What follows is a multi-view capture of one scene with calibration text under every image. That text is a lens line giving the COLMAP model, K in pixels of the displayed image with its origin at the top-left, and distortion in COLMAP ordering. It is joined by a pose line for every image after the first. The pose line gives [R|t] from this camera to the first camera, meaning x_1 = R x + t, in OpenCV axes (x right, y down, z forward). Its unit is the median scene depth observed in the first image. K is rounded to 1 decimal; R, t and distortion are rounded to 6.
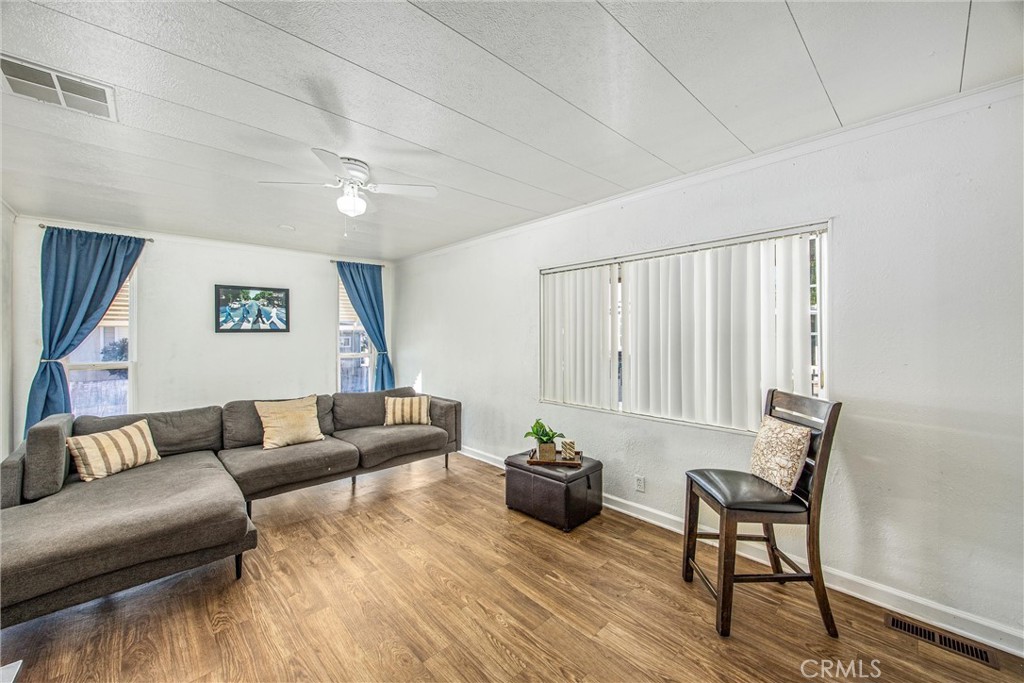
lens RADIAL K [[400.4, 0, 513.5], [0, 400.4, 333.2], [0, 0, 1]] dist [0.004473, 0.000204]
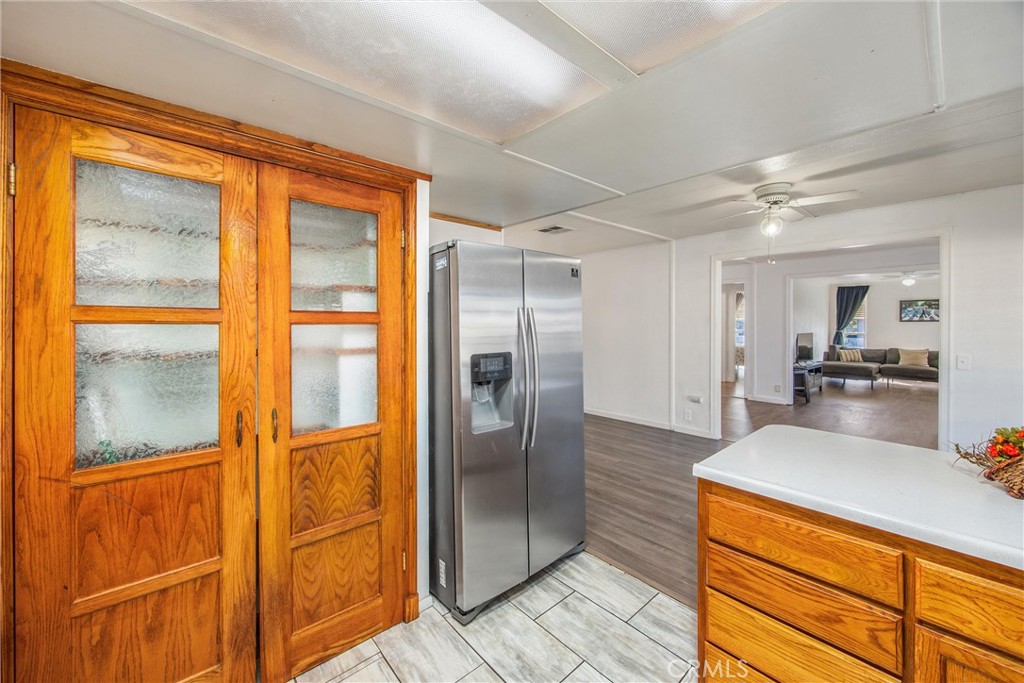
lens RADIAL K [[400.4, 0, 509.8], [0, 400.4, 329.9], [0, 0, 1]] dist [0.004473, 0.000204]
pose [[-0.033960, 0.024259, -0.999129, 1.577788], [0.003631, 0.999702, 0.024150, -0.018717], [0.999417, -0.002808, -0.034038, -1.103063]]
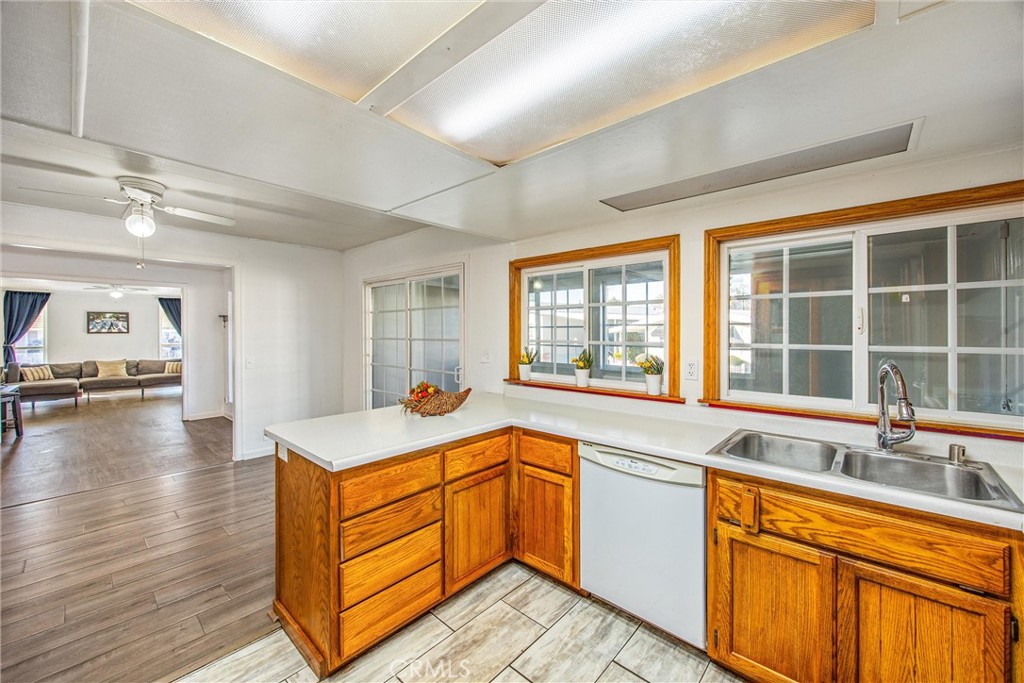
lens RADIAL K [[400.4, 0, 511.3], [0, 400.4, 333.6], [0, 0, 1]] dist [0.004473, 0.000204]
pose [[0.996222, 0.004341, 0.086737, 1.351832], [-0.004595, 0.999986, 0.002730, -0.017902], [-0.086724, -0.003118, 0.996227, -1.367047]]
